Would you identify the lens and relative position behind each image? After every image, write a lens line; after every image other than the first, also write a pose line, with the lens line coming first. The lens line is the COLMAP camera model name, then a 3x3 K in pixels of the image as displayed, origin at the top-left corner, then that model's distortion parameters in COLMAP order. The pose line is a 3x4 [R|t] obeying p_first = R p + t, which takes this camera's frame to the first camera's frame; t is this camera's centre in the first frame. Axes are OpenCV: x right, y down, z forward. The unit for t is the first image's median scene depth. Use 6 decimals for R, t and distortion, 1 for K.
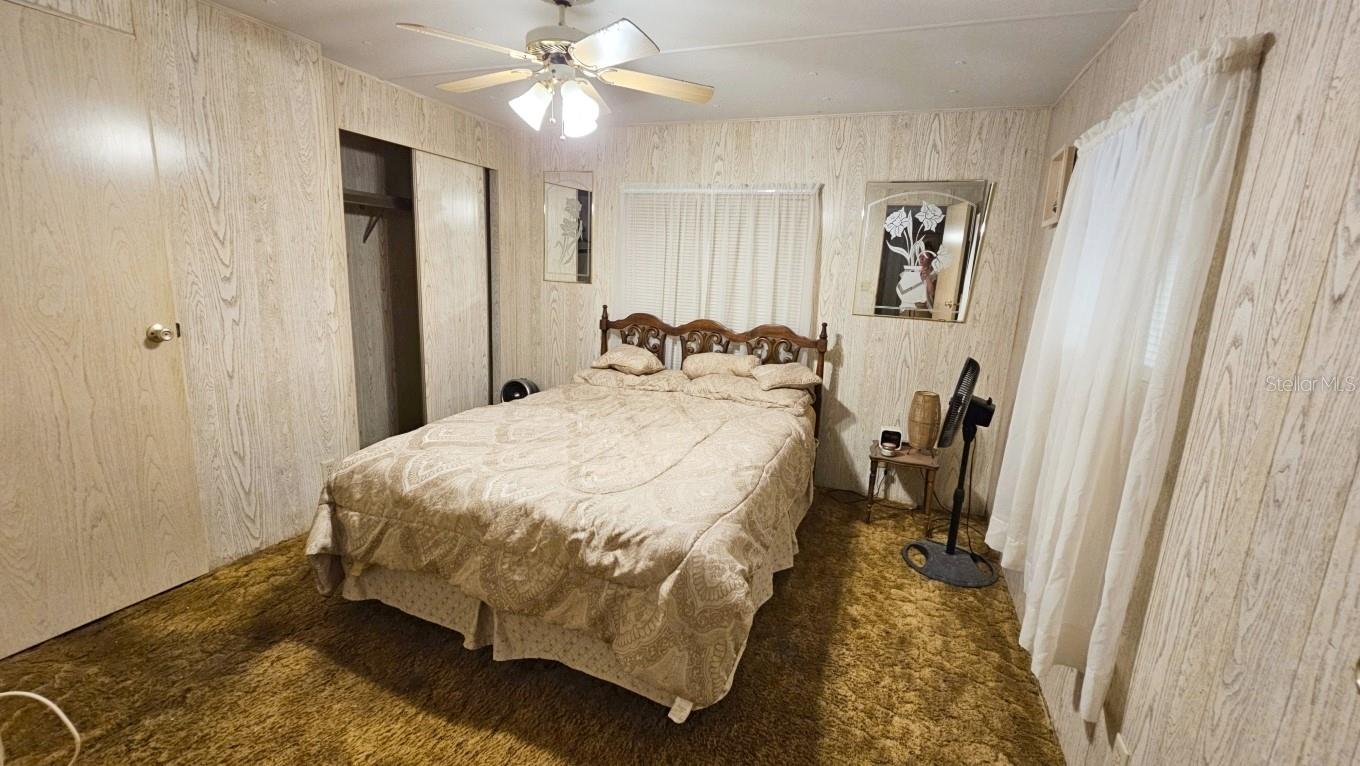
lens RADIAL K [[558.9, 0, 681.5], [0, 558.9, 380.4], [0, 0, 1]] dist [-0.003086, 0.000121]
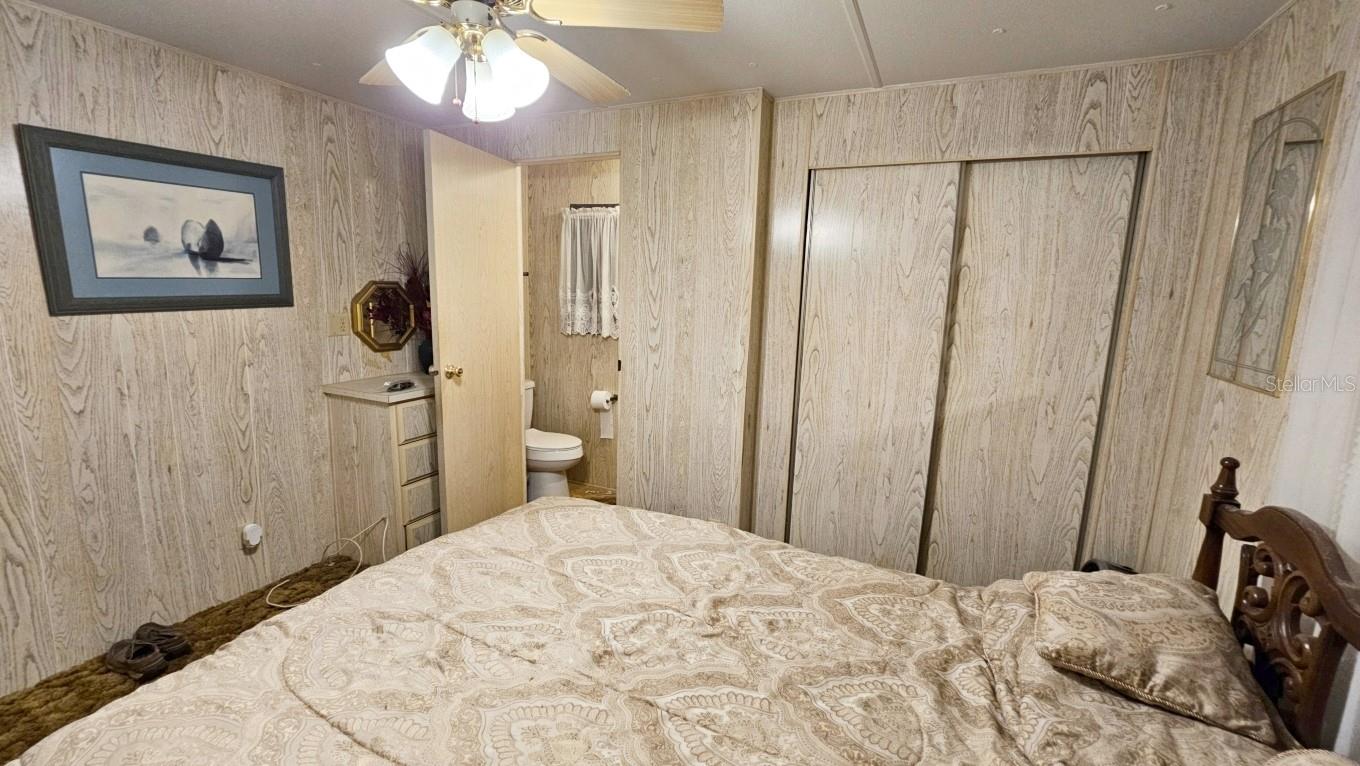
lens RADIAL K [[558.9, 0, 681.5], [0, 558.9, 380.4], [0, 0, 1]] dist [-0.003086, 0.000121]
pose [[-0.065401, 0.117335, -0.990937, 0.350263], [-0.235509, 0.963193, 0.129593, -0.232086], [0.969669, 0.241850, -0.035360, 1.063710]]
